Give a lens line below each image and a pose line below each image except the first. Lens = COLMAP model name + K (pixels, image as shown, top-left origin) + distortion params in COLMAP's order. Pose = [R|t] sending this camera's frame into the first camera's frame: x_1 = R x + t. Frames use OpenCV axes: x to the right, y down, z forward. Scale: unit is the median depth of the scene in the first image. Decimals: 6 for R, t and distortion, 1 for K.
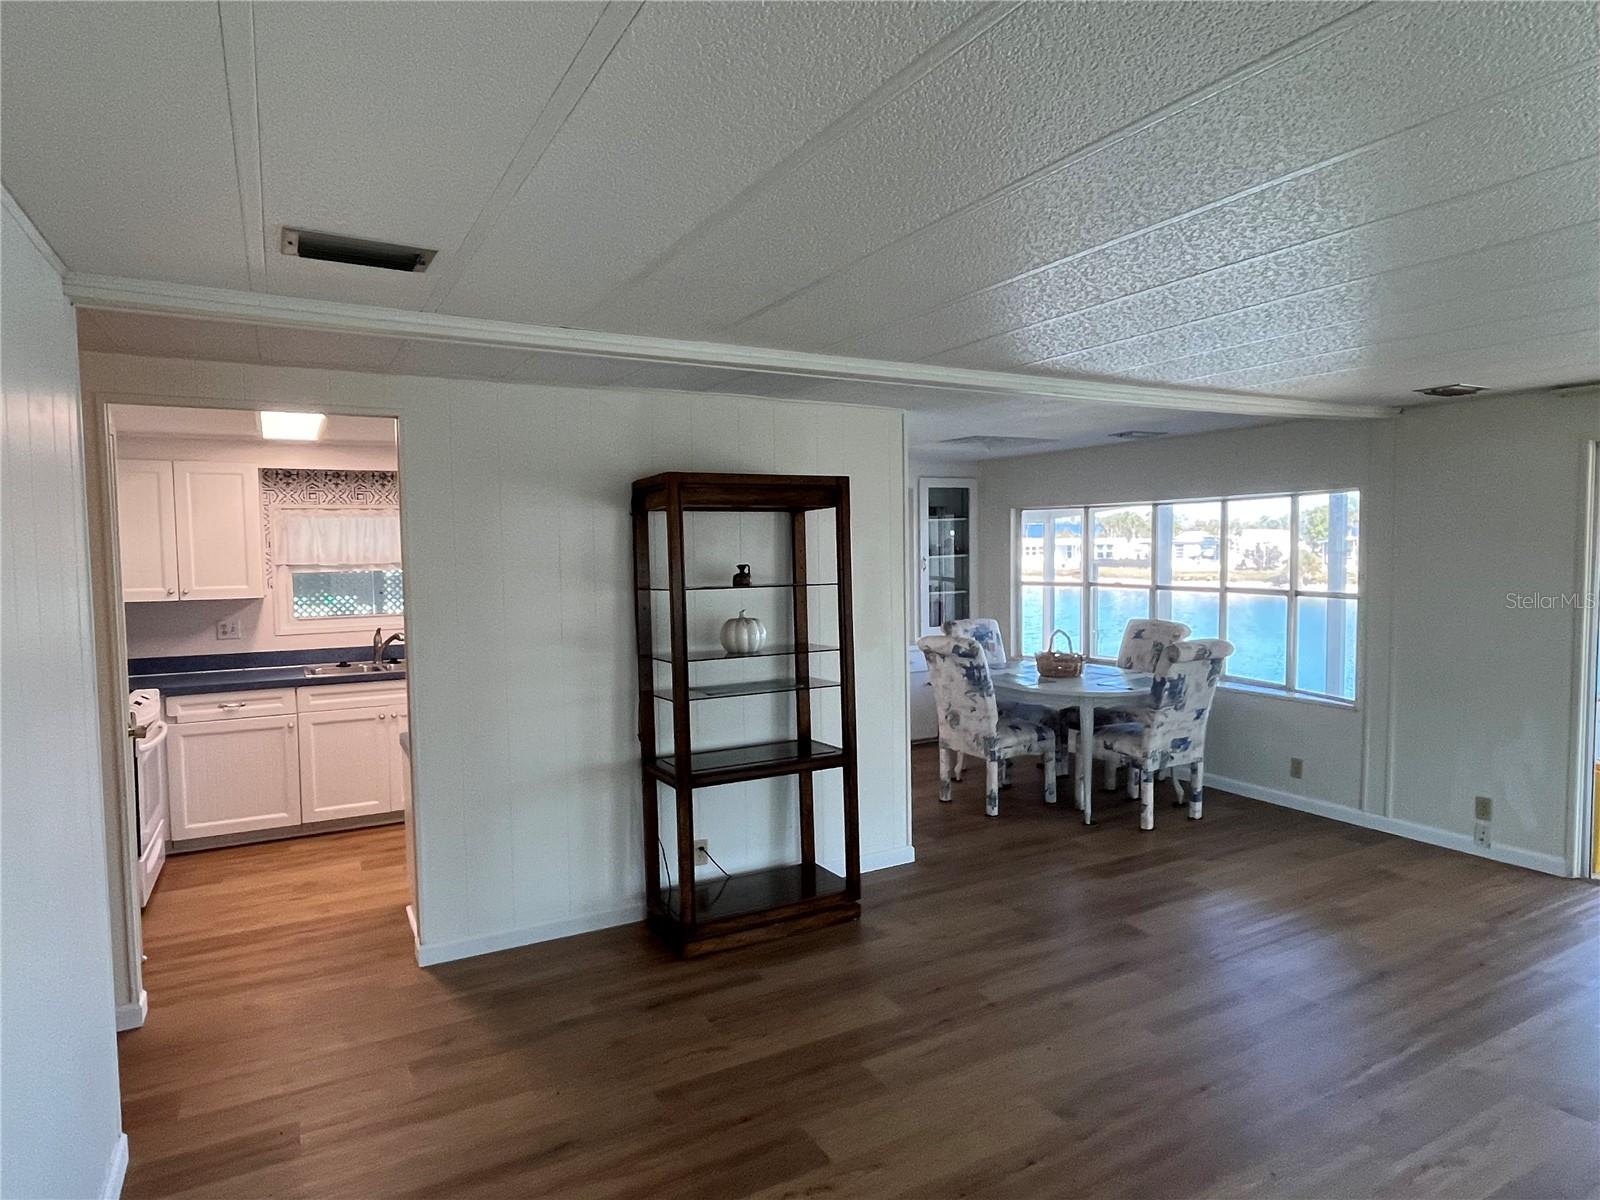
lens RADIAL K [[932.5, 0, 794.2], [0, 932.5, 600.2], [0, 0, 1]] dist [0.000204, -0.003373]
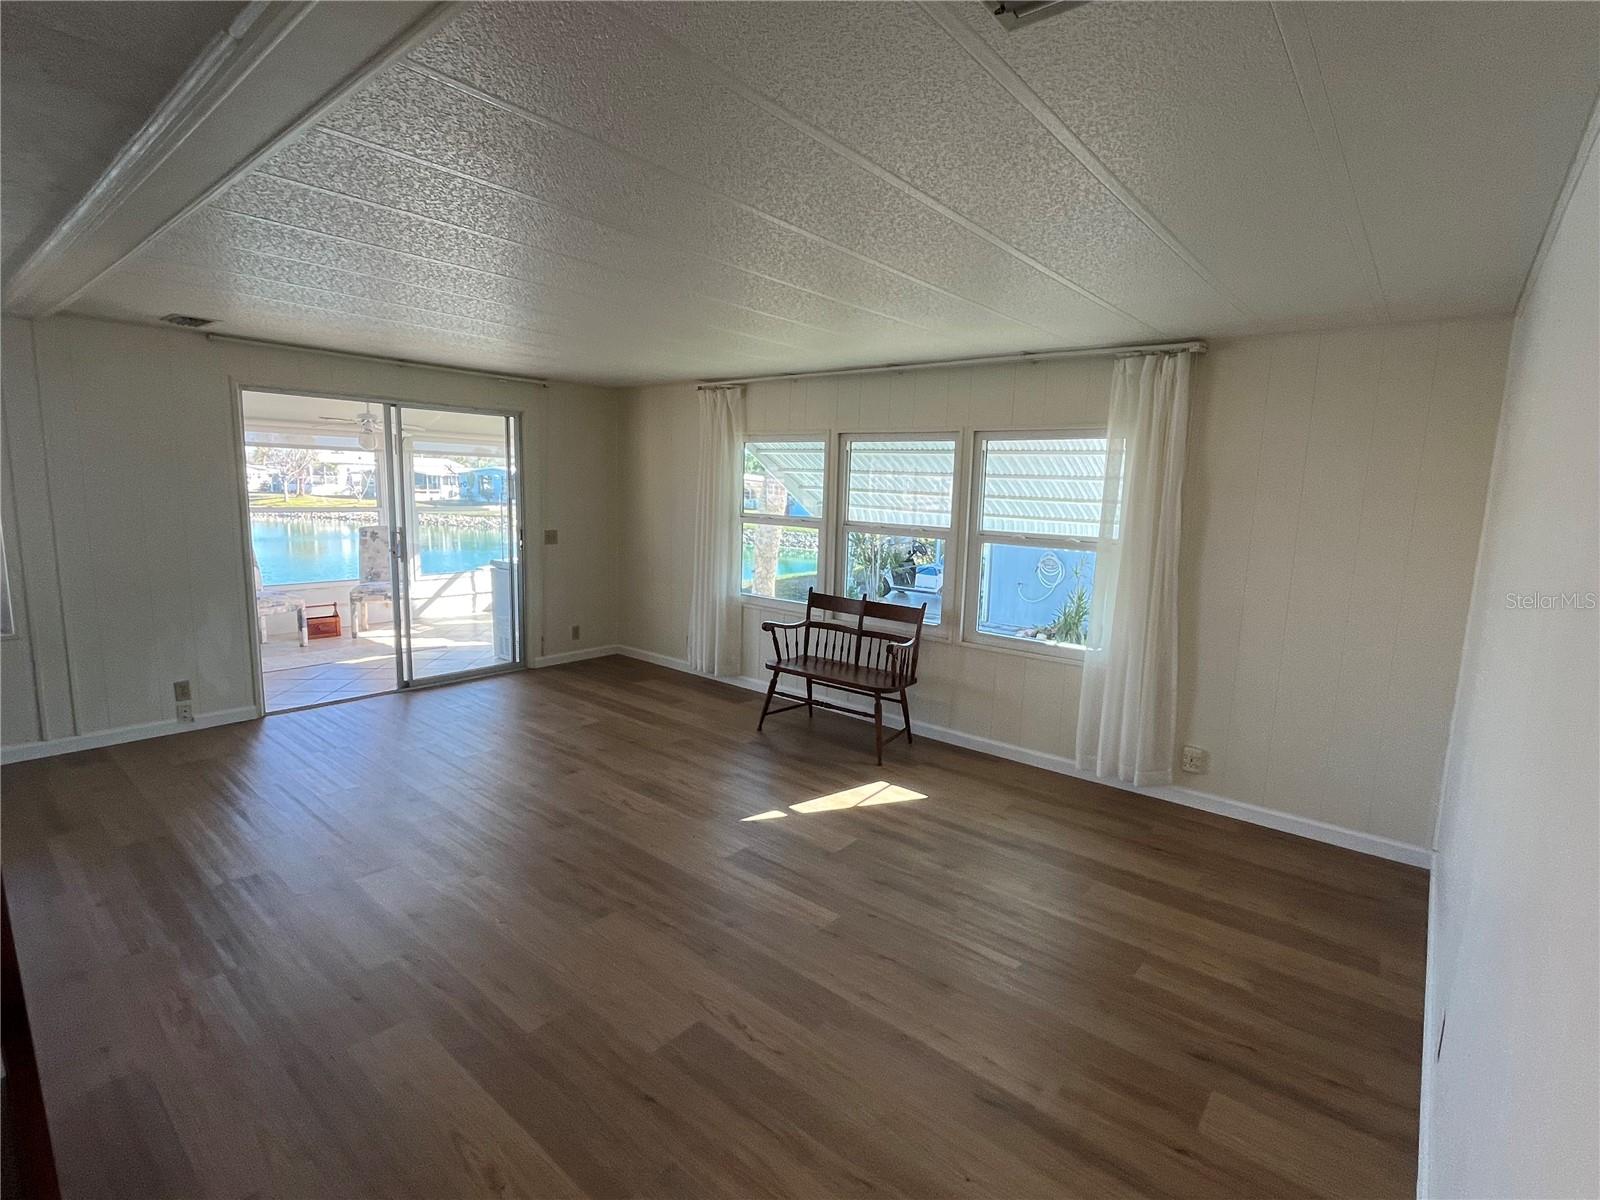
lens RADIAL K [[761.0, 0, 800.0], [0, 761.0, 600.0], [0, 0, 1]] dist [-0.001167, -0.000101]
pose [[-0.363601, -0.137833, 0.921301, -0.443009], [0.030171, 0.986732, 0.159529, -0.018588], [-0.931066, 0.085801, -0.354619, 0.673728]]
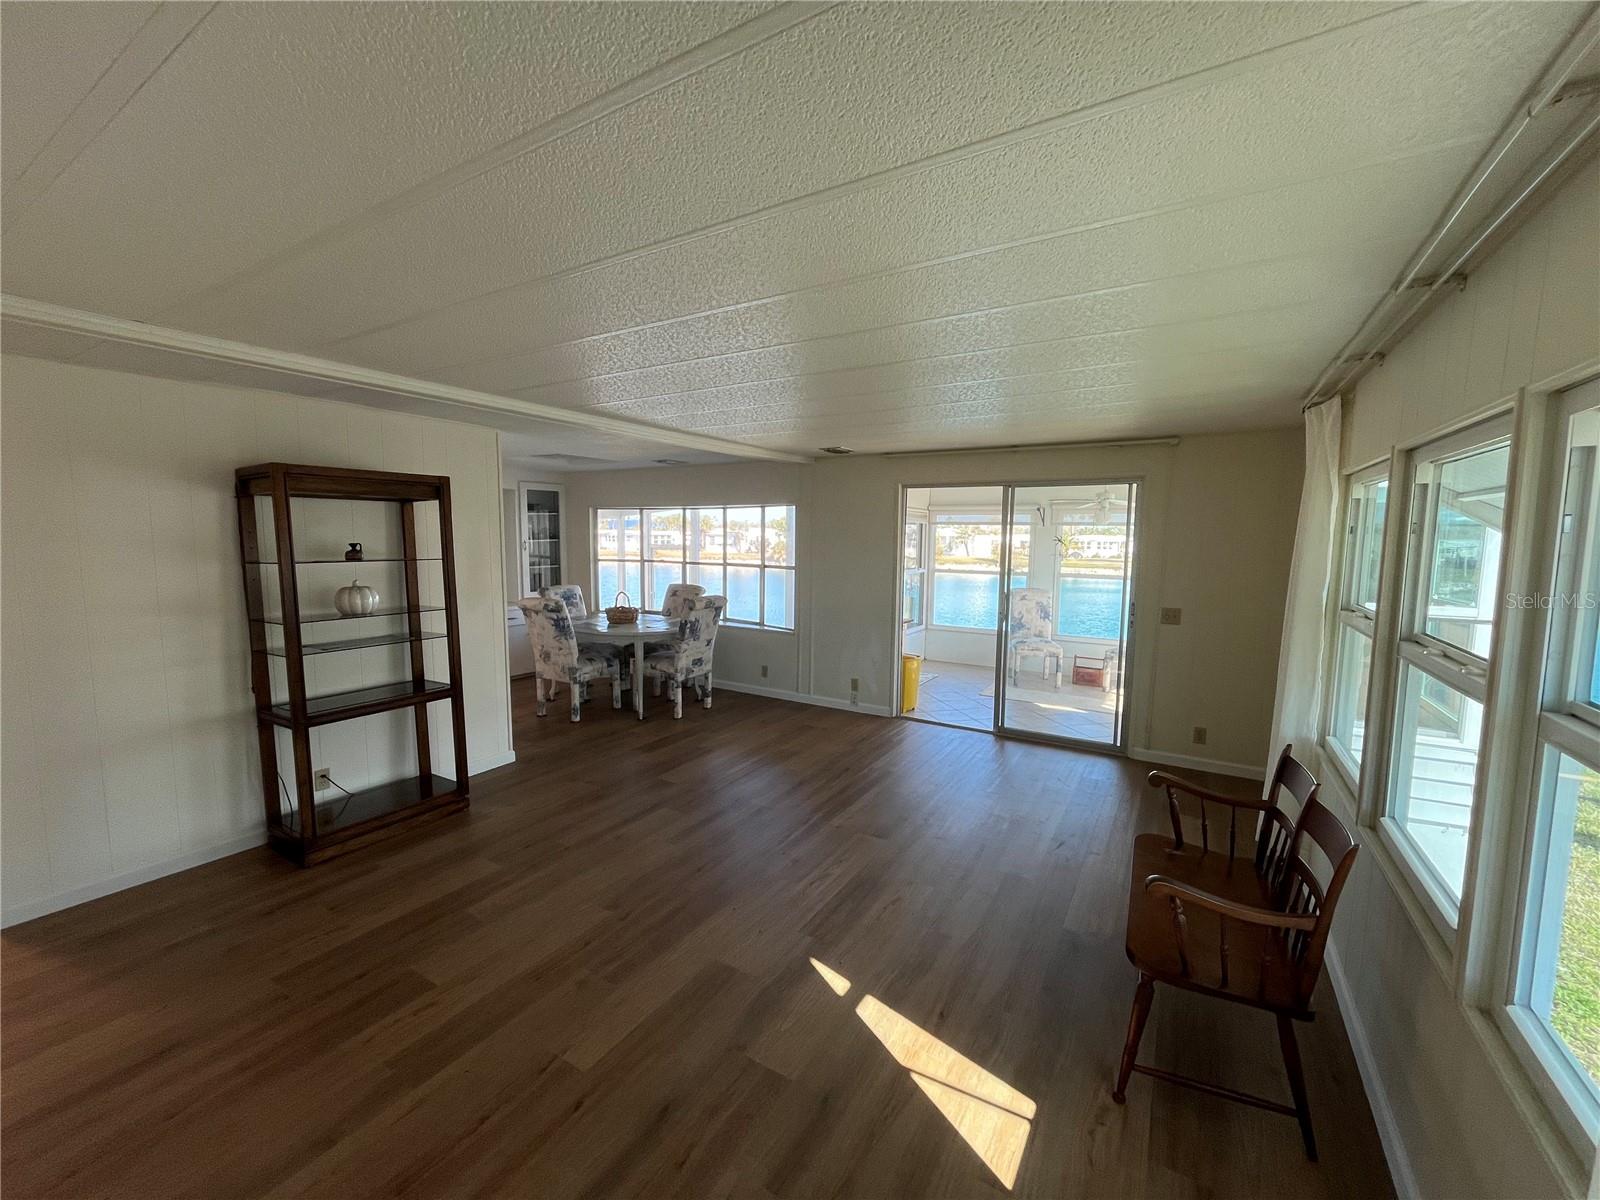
lens RADIAL K [[643.9, 0, 794.4], [0, 643.9, 600.2], [0, 0, 1]] dist [-0.000497, -0.000261]
pose [[0.869288, -0.027527, 0.493539, 0.026336], [0.006541, 0.999001, 0.044197, 0.003283], [-0.494262, -0.035192, 0.868600, -0.027103]]
